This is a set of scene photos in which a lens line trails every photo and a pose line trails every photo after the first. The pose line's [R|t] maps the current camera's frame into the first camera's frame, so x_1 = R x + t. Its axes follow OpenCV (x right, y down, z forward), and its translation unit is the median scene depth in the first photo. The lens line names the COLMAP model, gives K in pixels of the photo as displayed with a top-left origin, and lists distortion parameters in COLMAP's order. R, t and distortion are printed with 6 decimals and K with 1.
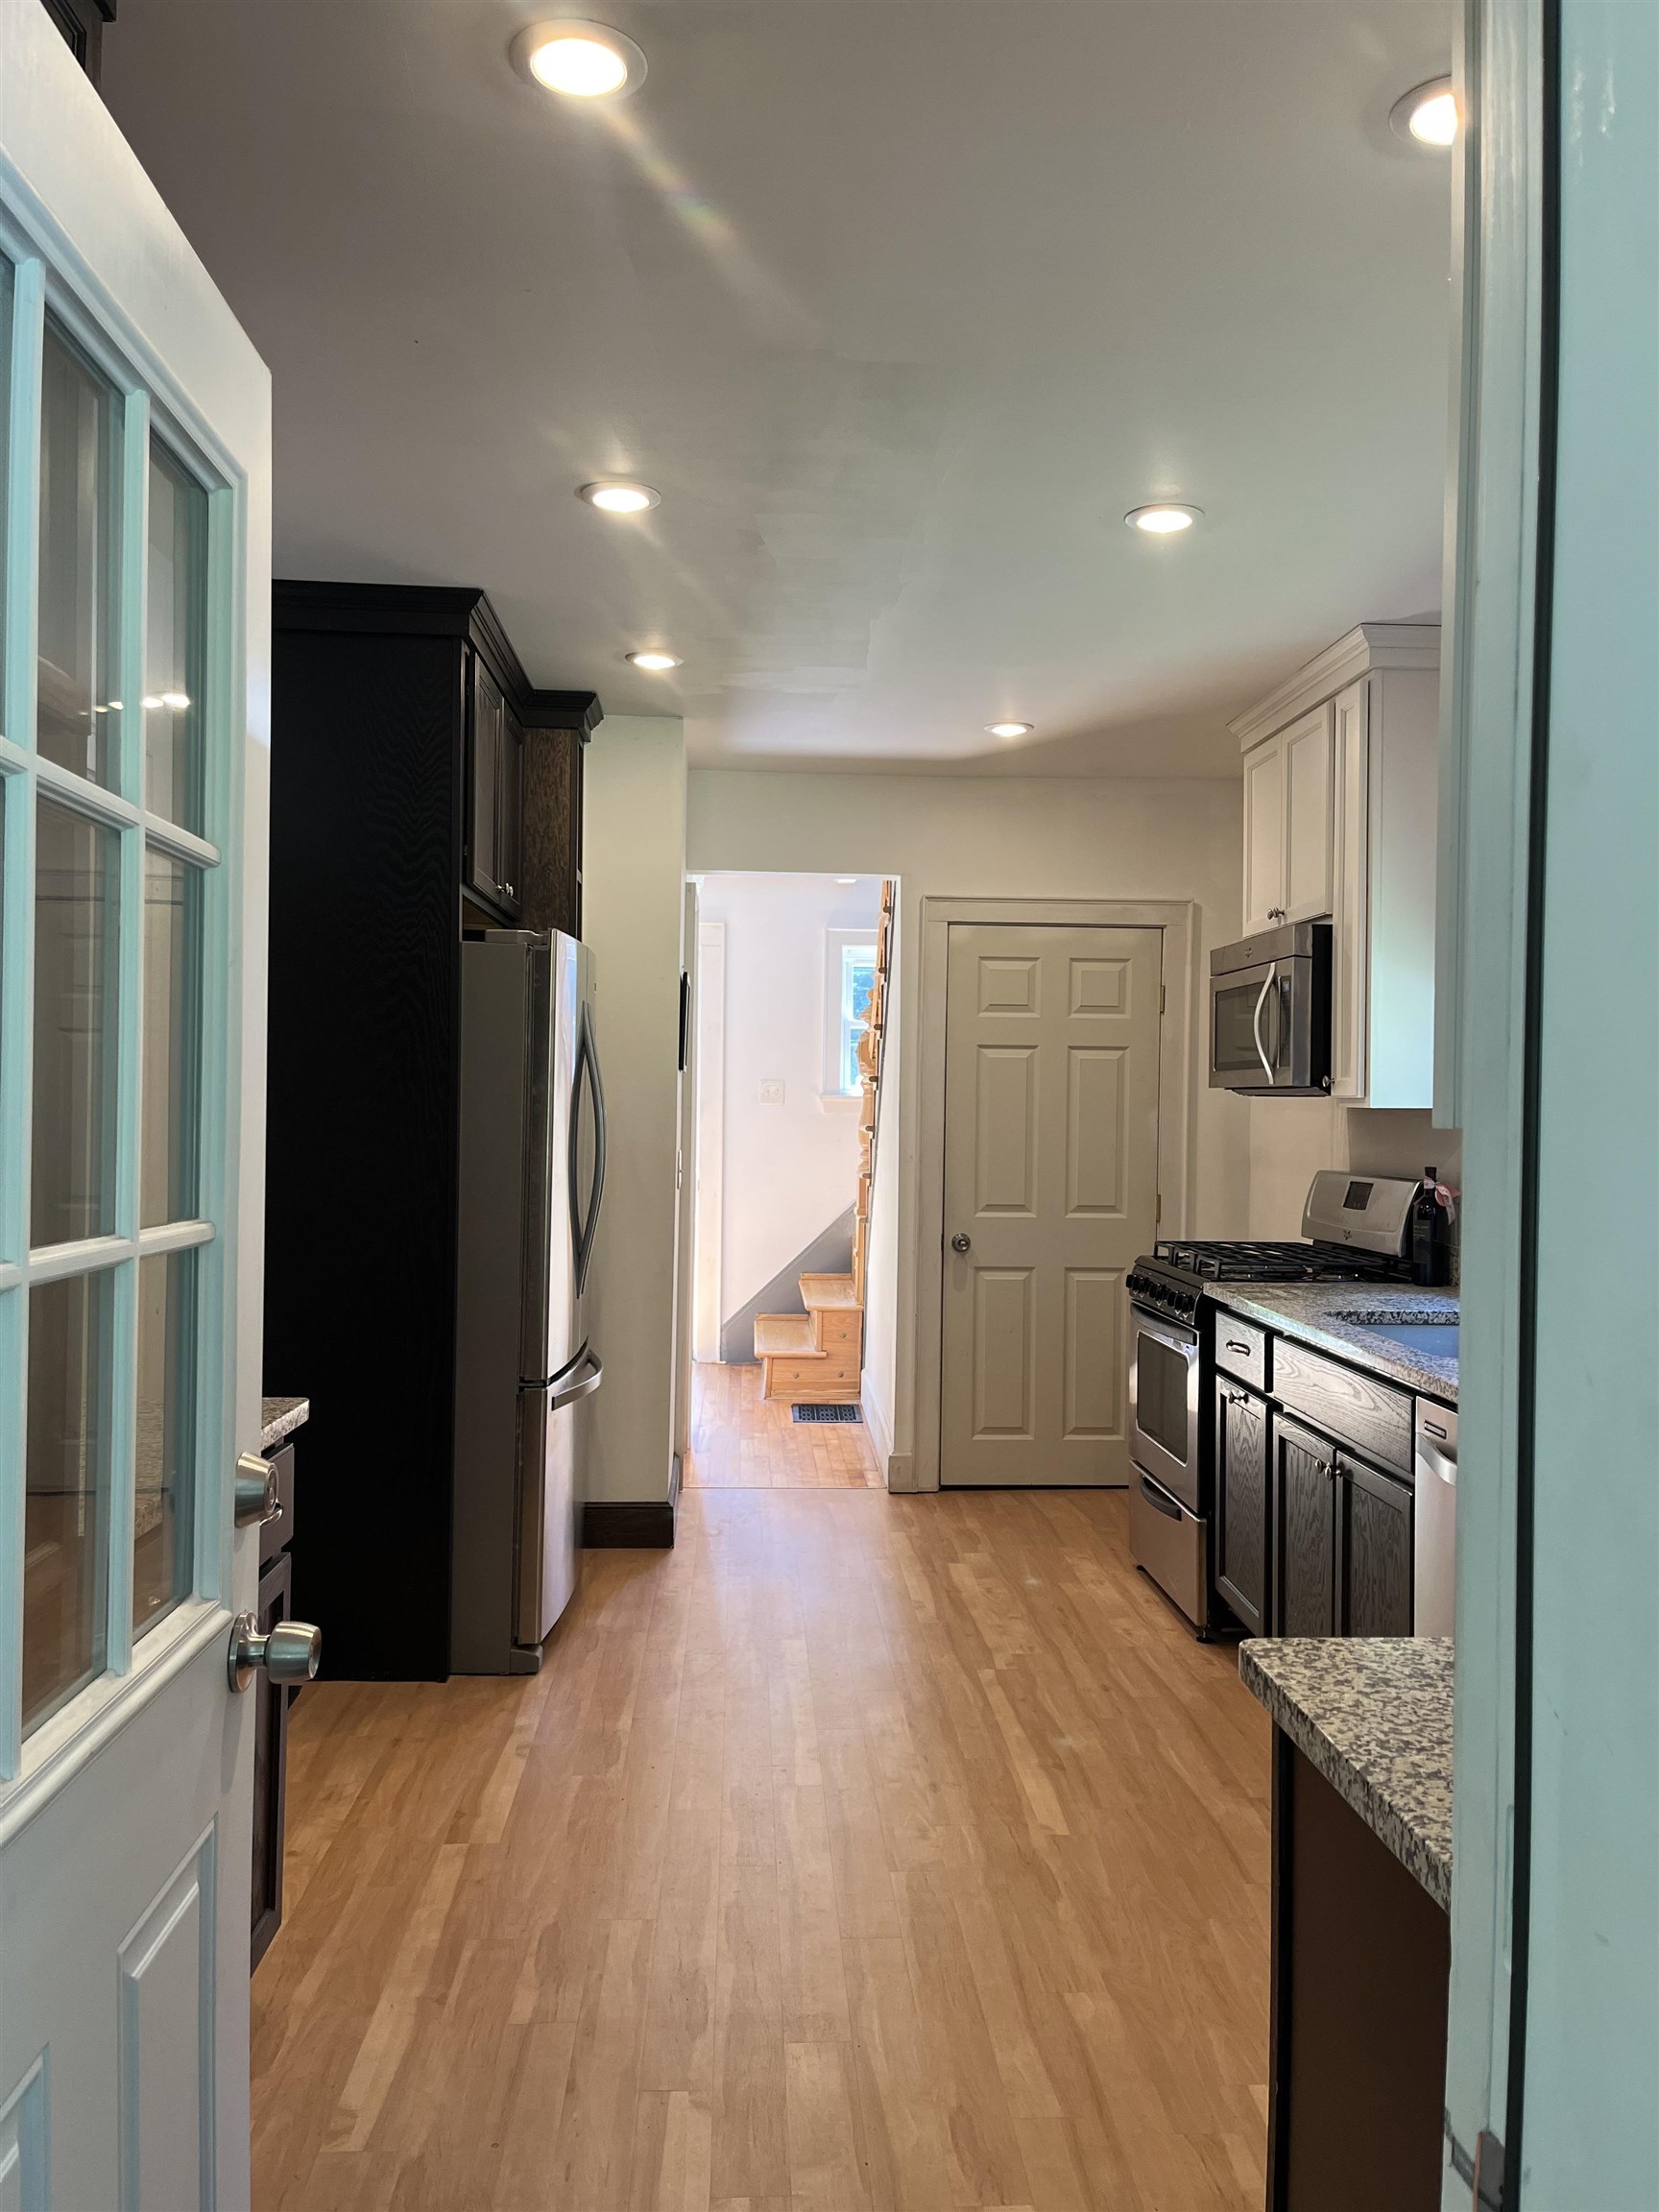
lens RADIAL K [[1668.4, 0, 844.4], [0, 1668.4, 1112.5], [0, 0, 1]] dist [0.088984, -0.117607]
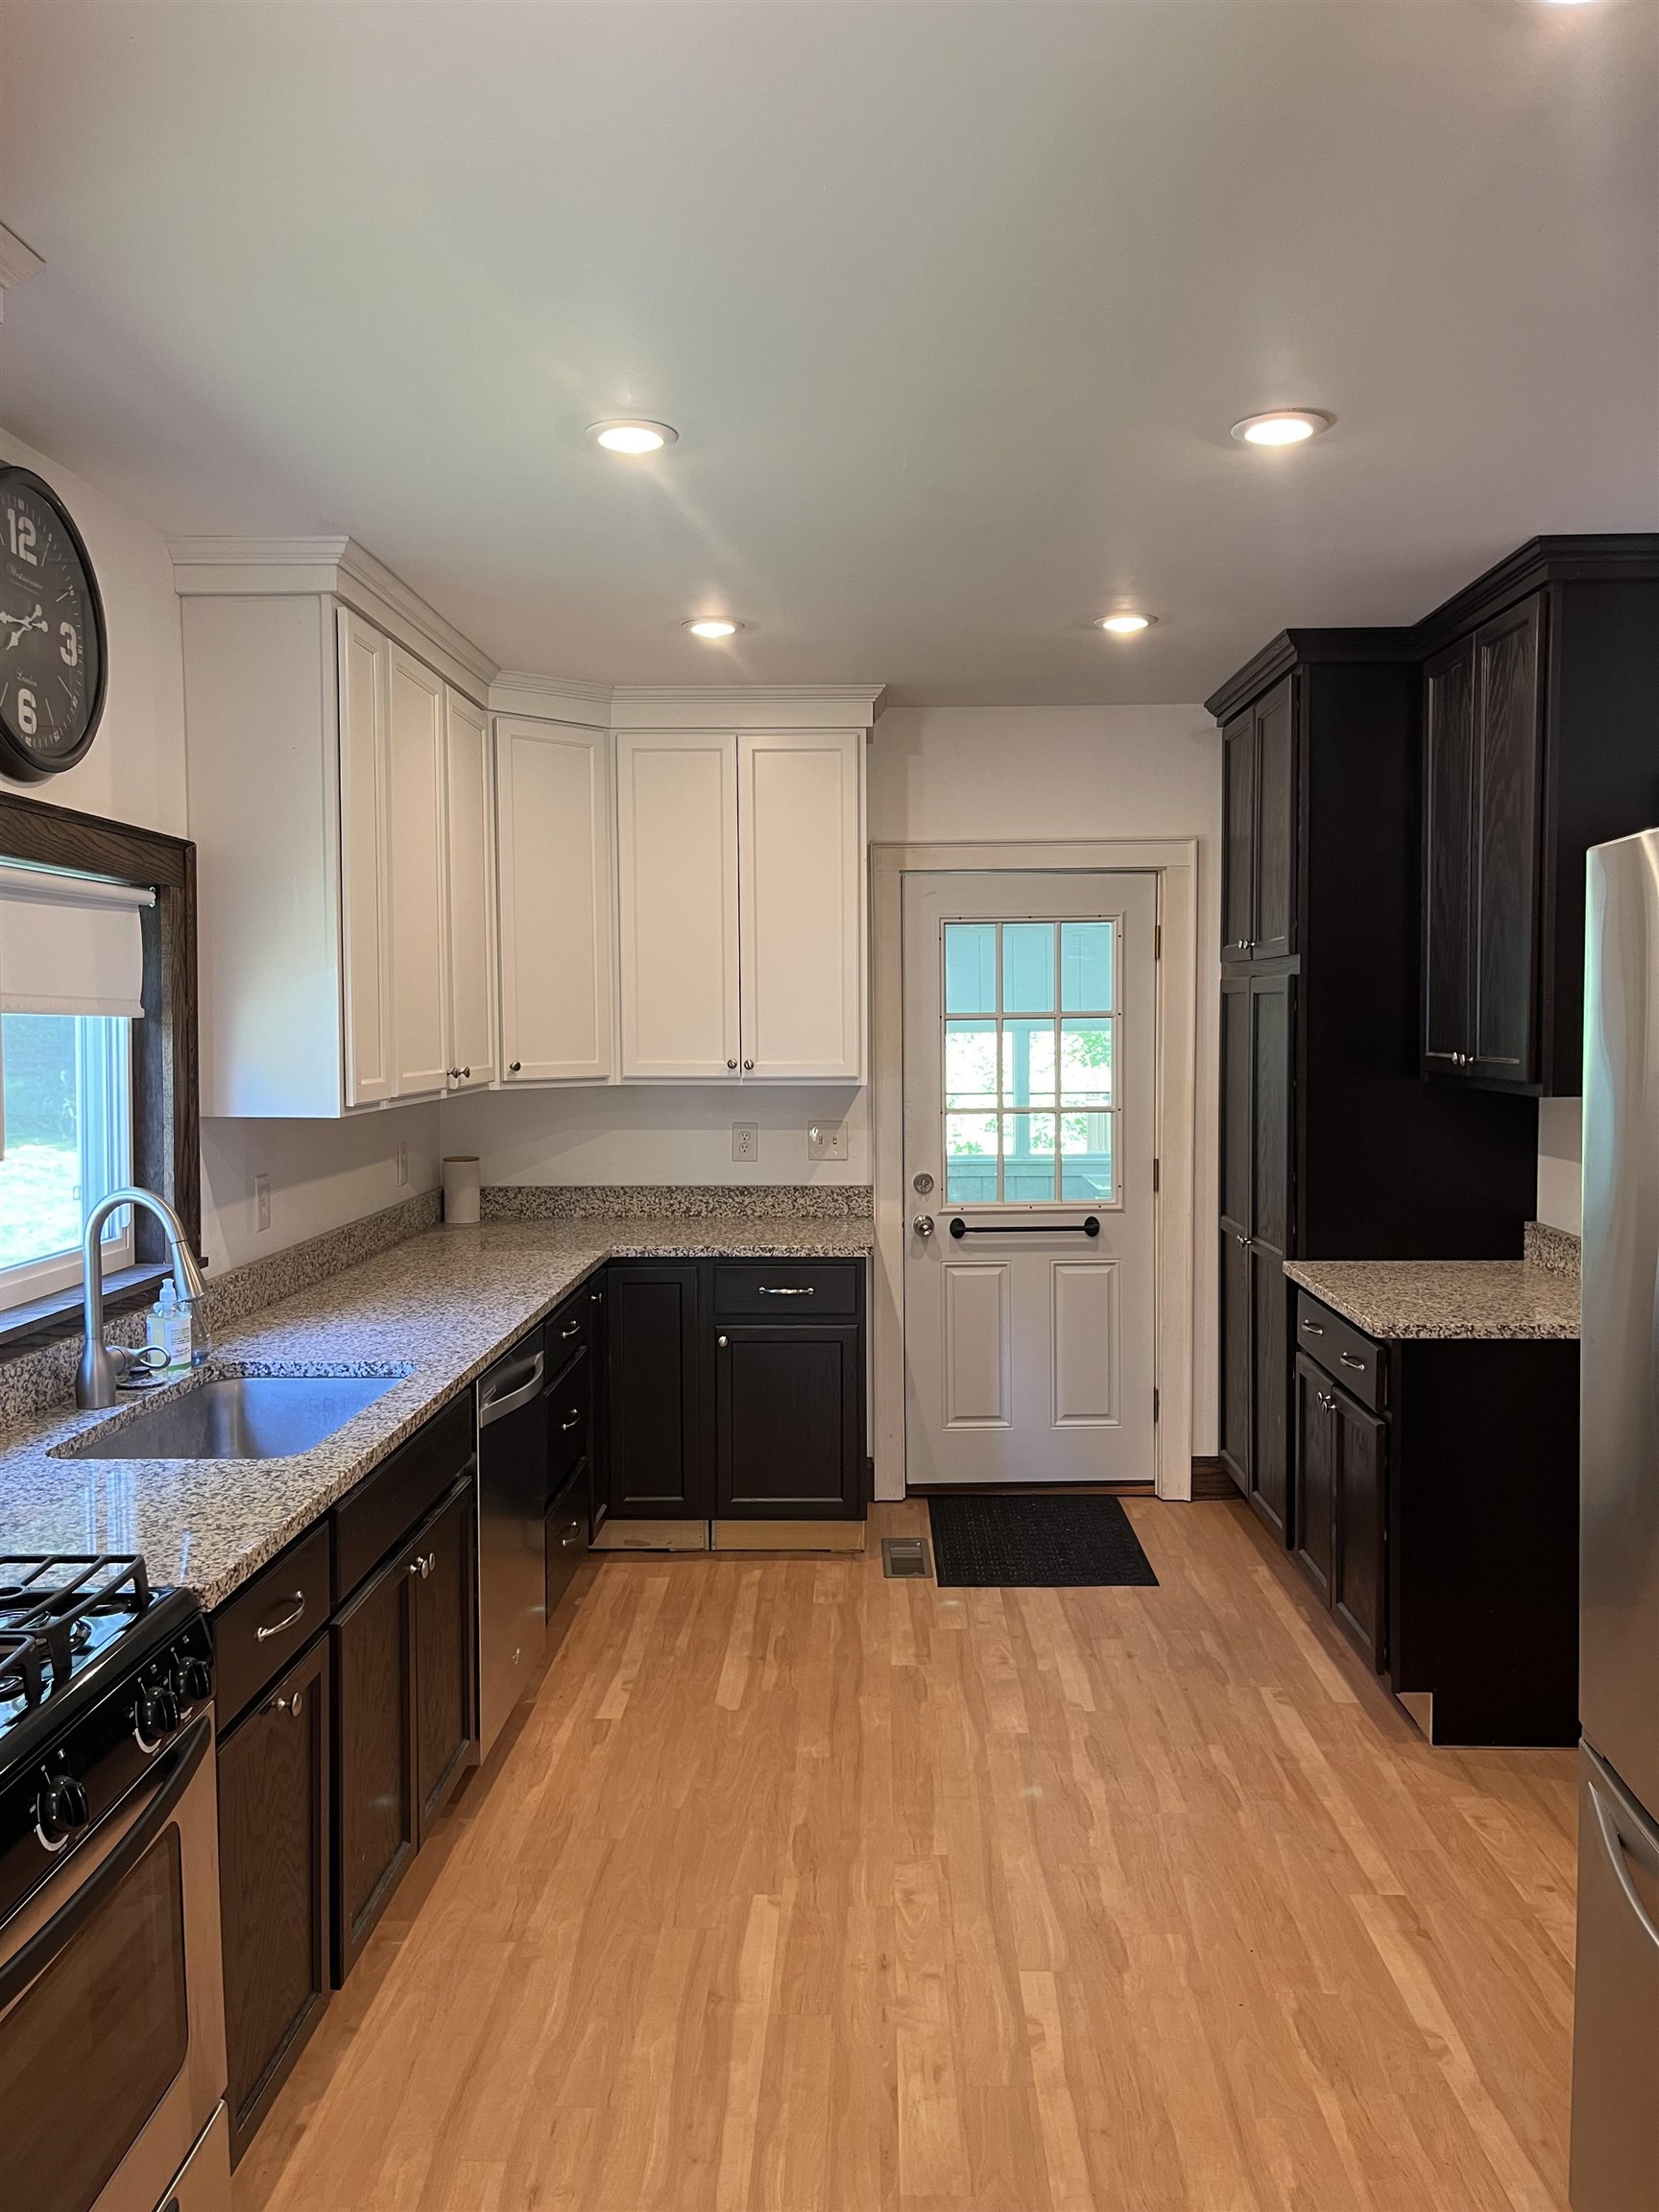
lens RADIAL K [[1668.4, 0, 850.0], [0, 1668.4, 1109.1], [0, 0, 1]] dist [0.088984, -0.117607]
pose [[-0.996946, -0.014380, 0.076755, 0.009551], [-0.009327, 0.997790, 0.065795, -0.058565], [-0.077531, 0.064879, -0.994877, 1.445834]]
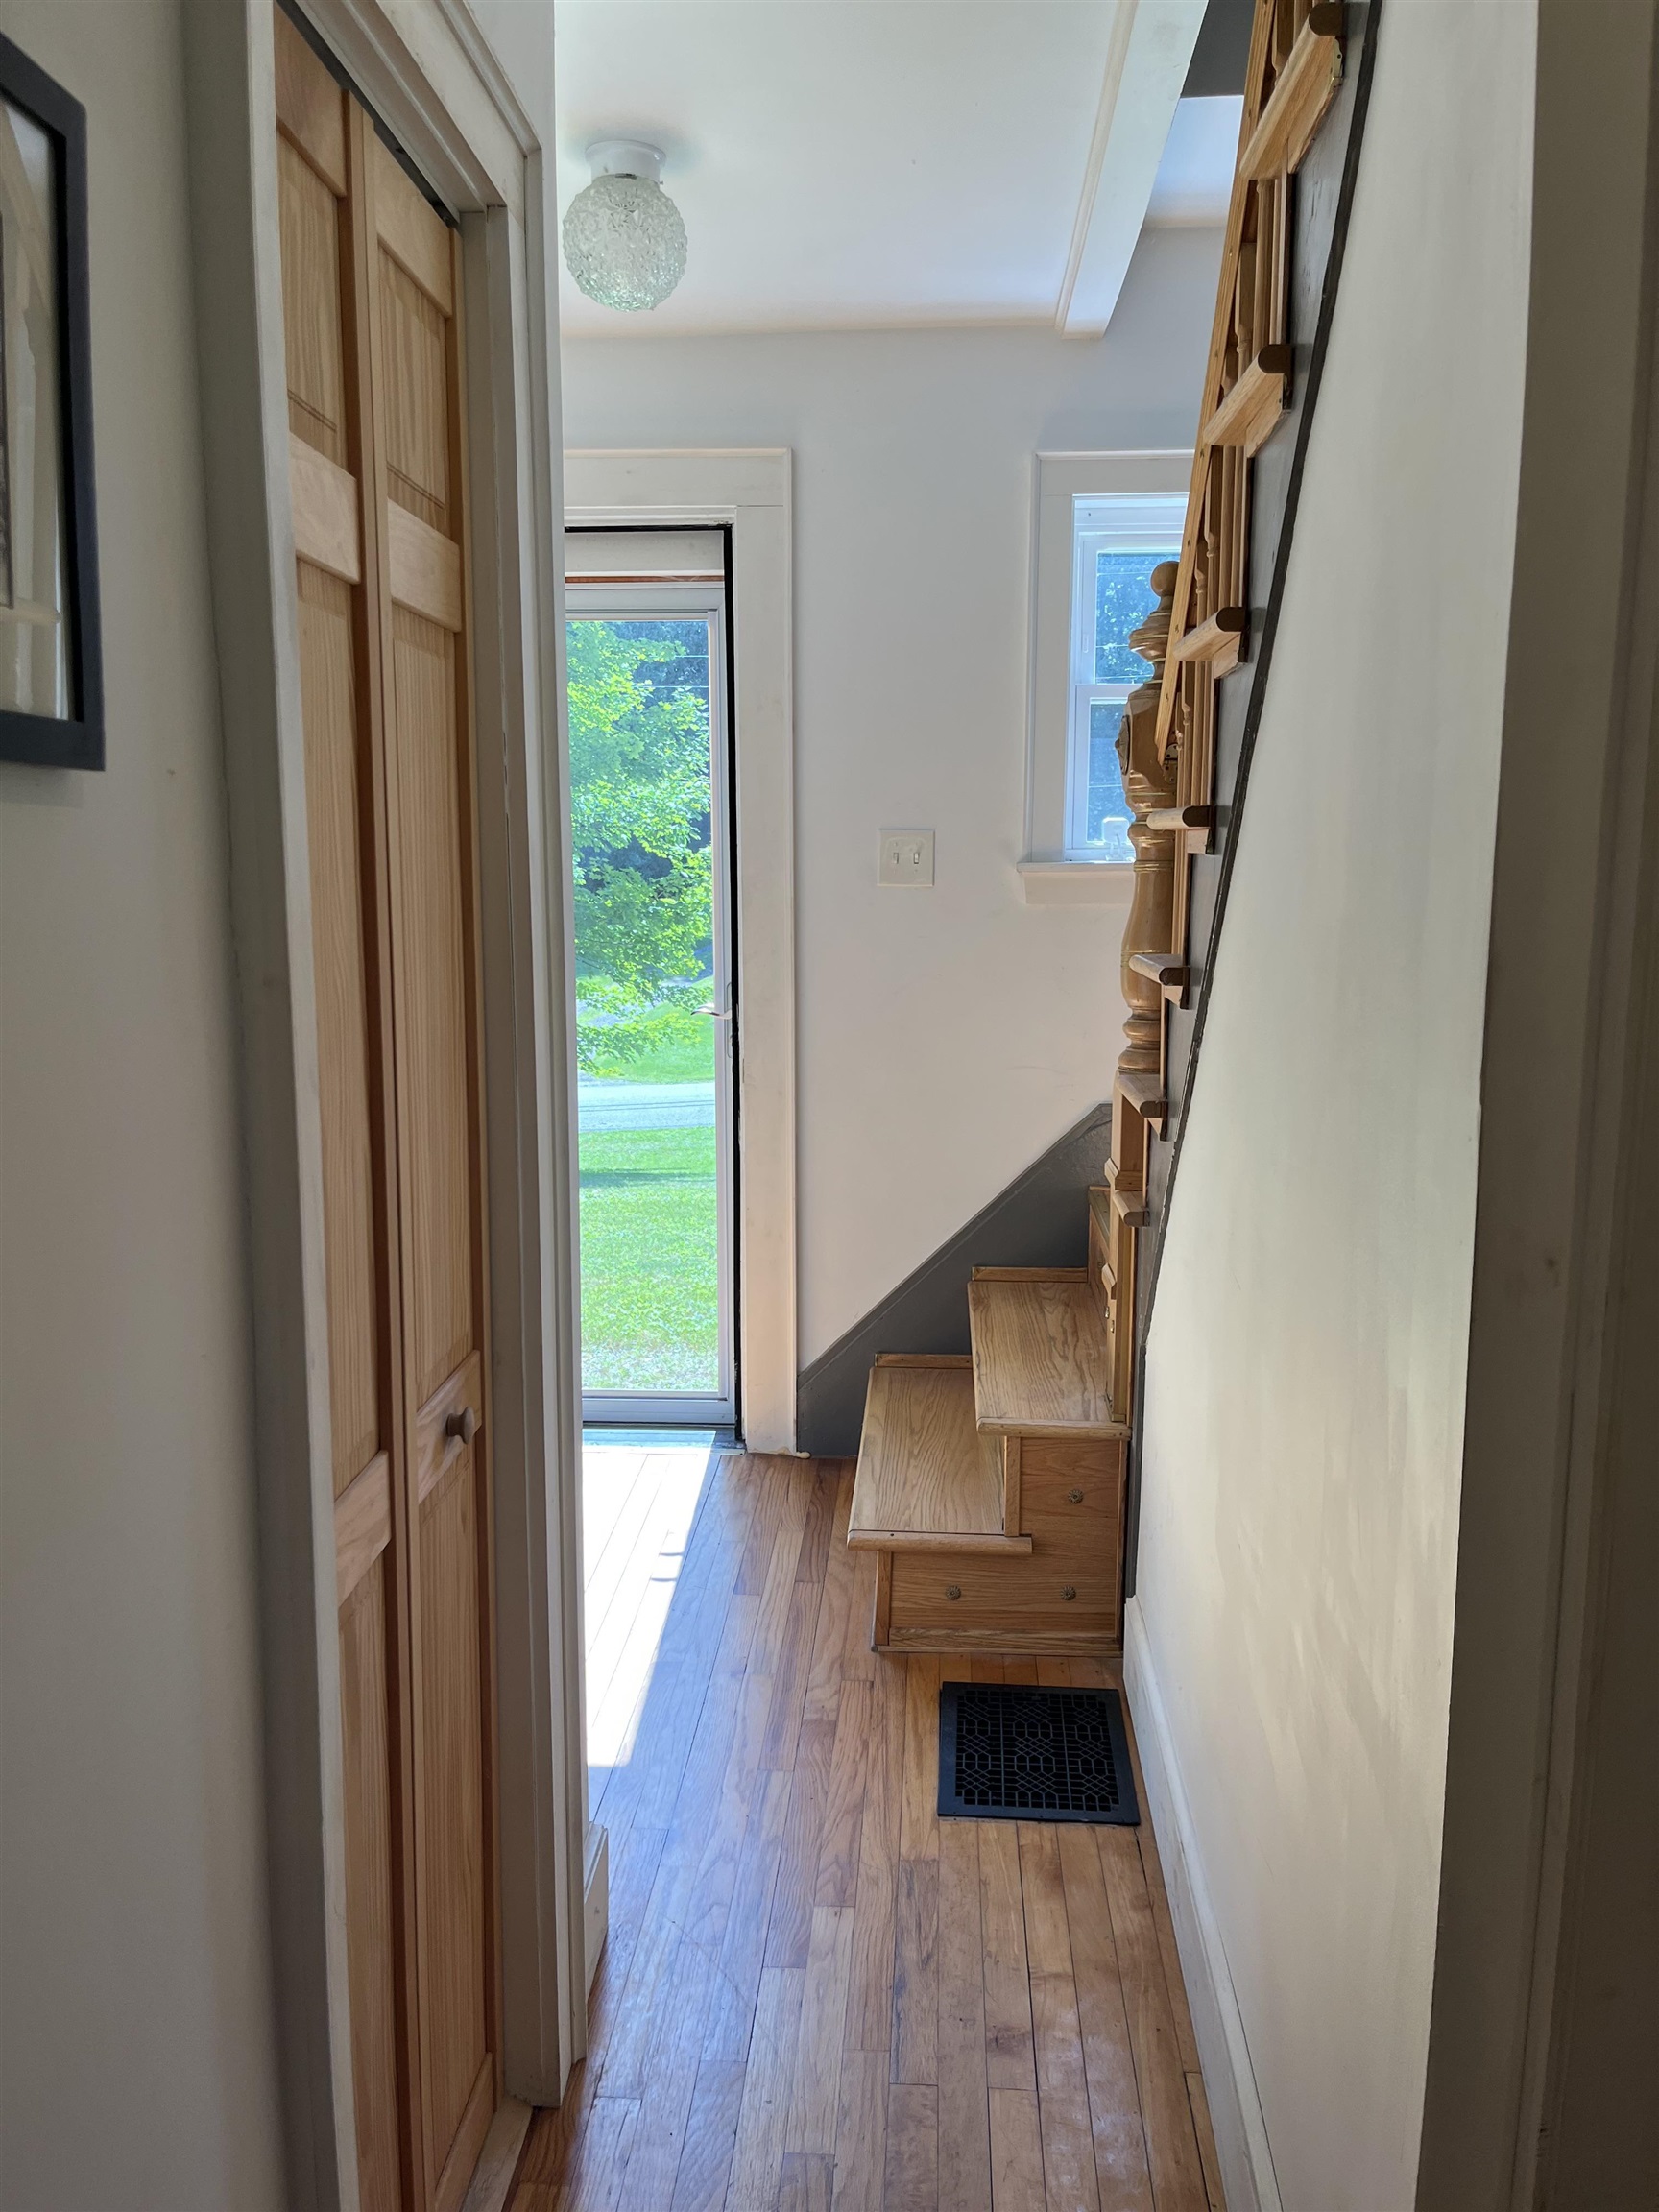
lens RADIAL K [[1668.4, 0, 840.8], [0, 1668.4, 1117.8], [0, 0, 1]] dist [0.088984, -0.117607]
pose [[0.993012, 0.006320, -0.117843, -0.017736], [0.011070, 0.989174, 0.146331, -0.019066], [0.117492, -0.146613, 0.982192, 1.157952]]
